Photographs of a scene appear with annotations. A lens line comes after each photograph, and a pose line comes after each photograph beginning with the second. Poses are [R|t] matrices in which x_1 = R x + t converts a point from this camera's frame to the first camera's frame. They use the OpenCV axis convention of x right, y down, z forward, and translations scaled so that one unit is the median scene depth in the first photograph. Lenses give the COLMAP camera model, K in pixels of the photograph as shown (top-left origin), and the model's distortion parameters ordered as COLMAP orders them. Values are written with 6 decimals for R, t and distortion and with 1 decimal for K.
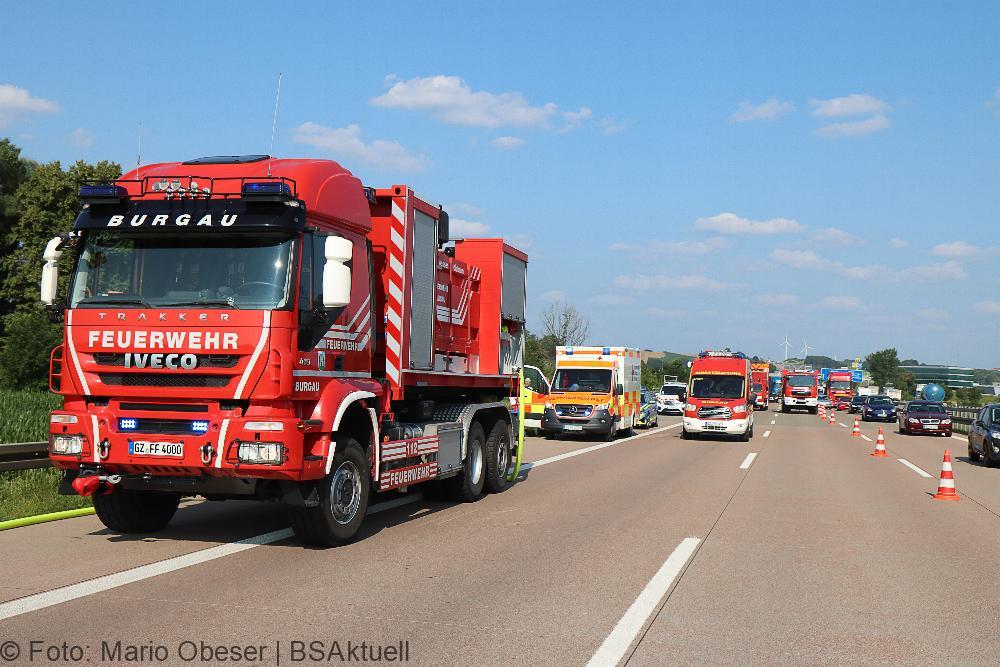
lens RADIAL K [[1289.1, 0, 472.3], [0, 1289.1, 332.7], [0, 0, 1]] dist [0.012113, 0.007837]
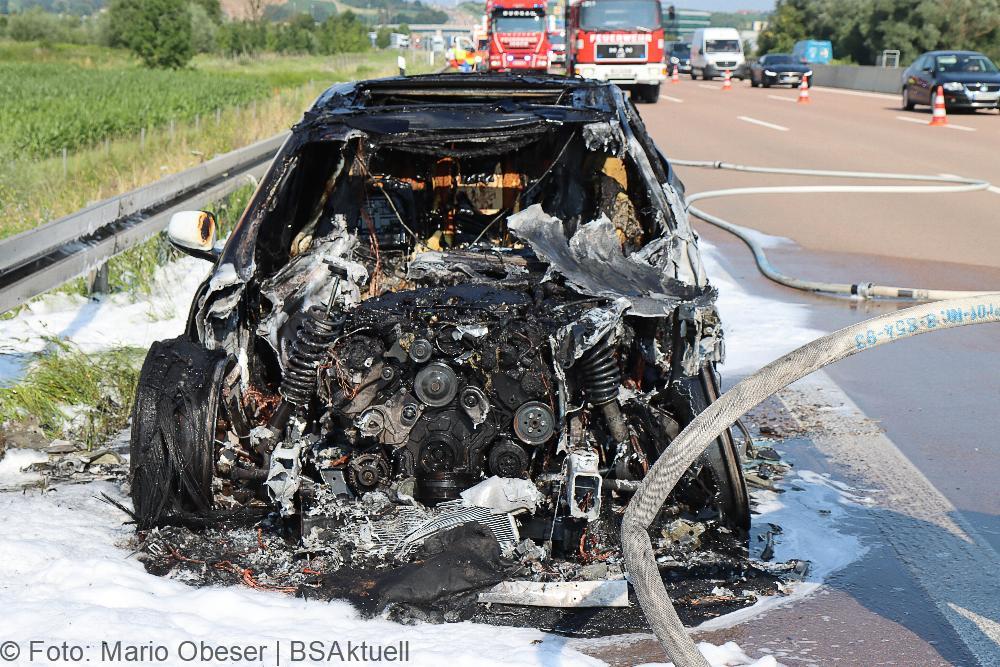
lens RADIAL K [[1740.1, 0, 470.1], [0, 1740.1, 333.1], [0, 0, 1]] dist [0.037903, 0.067032]
pose [[0.973214, -0.058668, 0.222290, -1.874213], [0.012629, 0.979075, 0.203108, -0.237251], [-0.229555, -0.194860, 0.953590, -5.181170]]
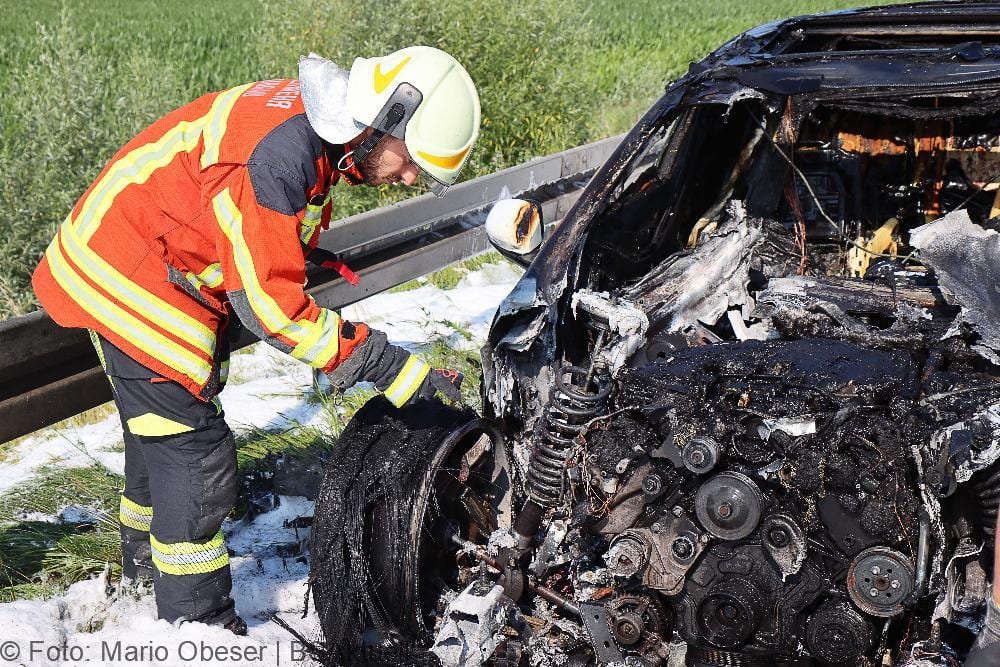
lens RADIAL K [[1617.4, 0, 482.9], [0, 1617.4, 334.2], [0, 0, 1]] dist [0.000174, 0.049030]
pose [[0.985289, -0.016546, -0.170093, -1.784531], [0.059076, 0.966919, 0.248149, -0.230369], [0.160361, -0.254547, 0.953672, -5.021302]]
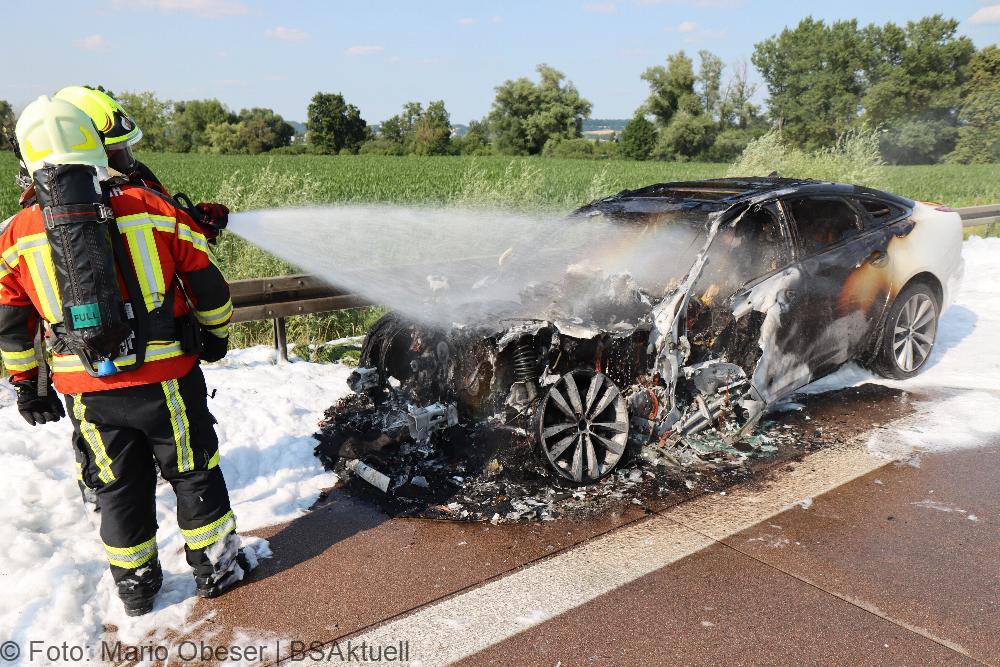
lens RADIAL K [[769.9, 0, 490.5], [0, 769.9, 331.6], [0, 0, 1]] dist [-0.004866, 0.025912]
pose [[0.776382, 0.102008, -0.621953, -1.562620], [0.055627, 0.971874, 0.228838, -0.226105], [0.627804, -0.212263, 0.748871, -5.024351]]
